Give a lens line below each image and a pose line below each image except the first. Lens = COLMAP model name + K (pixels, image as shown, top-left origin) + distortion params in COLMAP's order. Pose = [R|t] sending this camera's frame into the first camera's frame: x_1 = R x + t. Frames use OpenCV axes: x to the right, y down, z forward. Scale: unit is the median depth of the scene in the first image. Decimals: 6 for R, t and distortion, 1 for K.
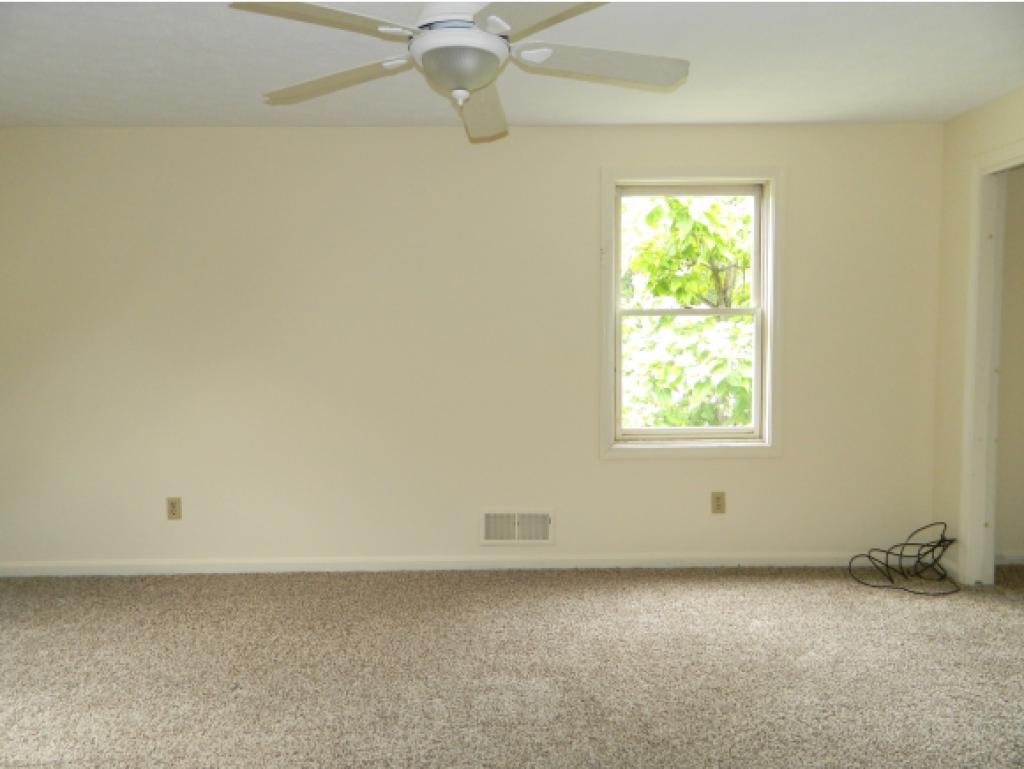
lens RADIAL K [[786.1, 0, 512.6], [0, 786.1, 384.1], [0, 0, 1]] dist [0.024627, 0.018294]
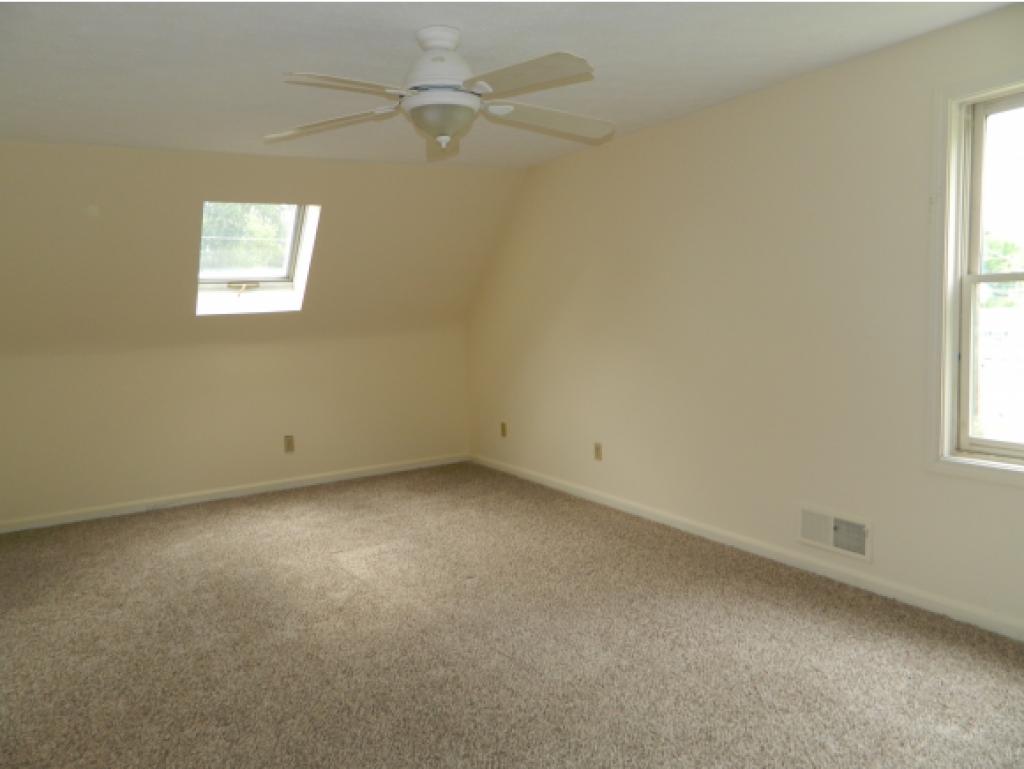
lens RADIAL K [[786.1, 0, 509.1], [0, 786.1, 383.7], [0, 0, 1]] dist [0.024627, 0.018294]
pose [[0.485165, 0.071552, -0.871490, 0.597274], [-0.012117, 0.997101, 0.075119, -0.045070], [0.874339, -0.025885, 0.484625, 0.264753]]
